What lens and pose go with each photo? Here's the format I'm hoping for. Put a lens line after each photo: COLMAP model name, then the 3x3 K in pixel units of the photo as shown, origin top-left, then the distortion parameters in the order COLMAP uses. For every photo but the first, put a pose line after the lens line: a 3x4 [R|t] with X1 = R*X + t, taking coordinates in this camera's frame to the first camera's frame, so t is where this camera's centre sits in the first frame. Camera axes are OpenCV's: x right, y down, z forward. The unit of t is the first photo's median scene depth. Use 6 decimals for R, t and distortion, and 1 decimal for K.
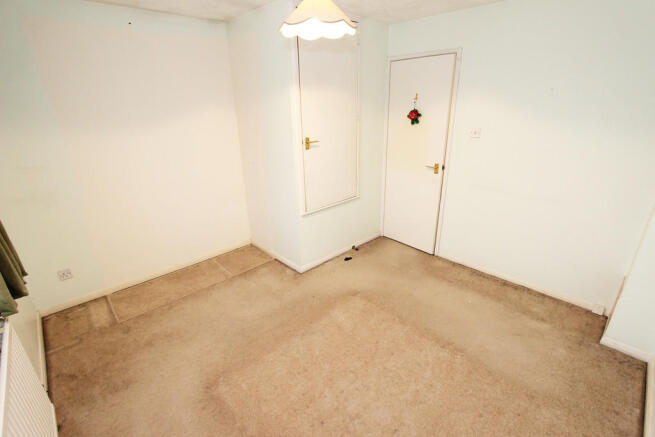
lens RADIAL K [[304.9, 0, 333.0], [0, 304.9, 214.1], [0, 0, 1]] dist [-0.014652, -0.000146]
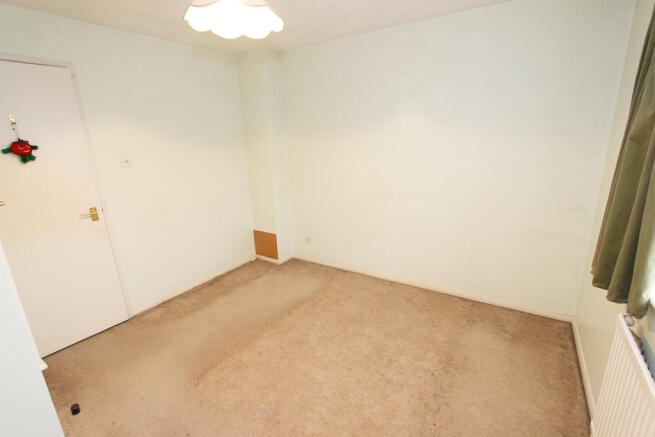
lens RADIAL K [[304.9, 0, 333.0], [0, 304.9, 214.1], [0, 0, 1]] dist [-0.014652, -0.000146]
pose [[-0.238441, -0.220919, 0.945696, -0.561922], [0.367306, 0.880933, 0.298401, -0.170117], [-0.899017, 0.418511, -0.128906, 0.615747]]
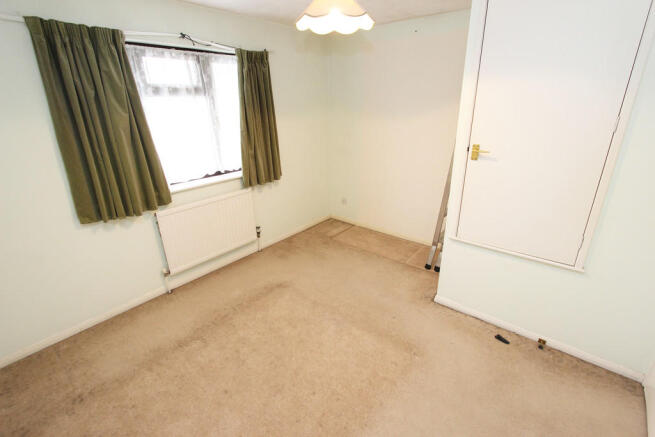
lens RADIAL K [[304.9, 0, 333.0], [0, 304.9, 214.1], [0, 0, 1]] dist [-0.014652, -0.000146]
pose [[0.140190, 0.367386, -0.919442, 0.587012], [-0.343700, 0.888926, 0.302788, -0.193889], [0.928556, 0.273565, 0.250889, 0.503654]]
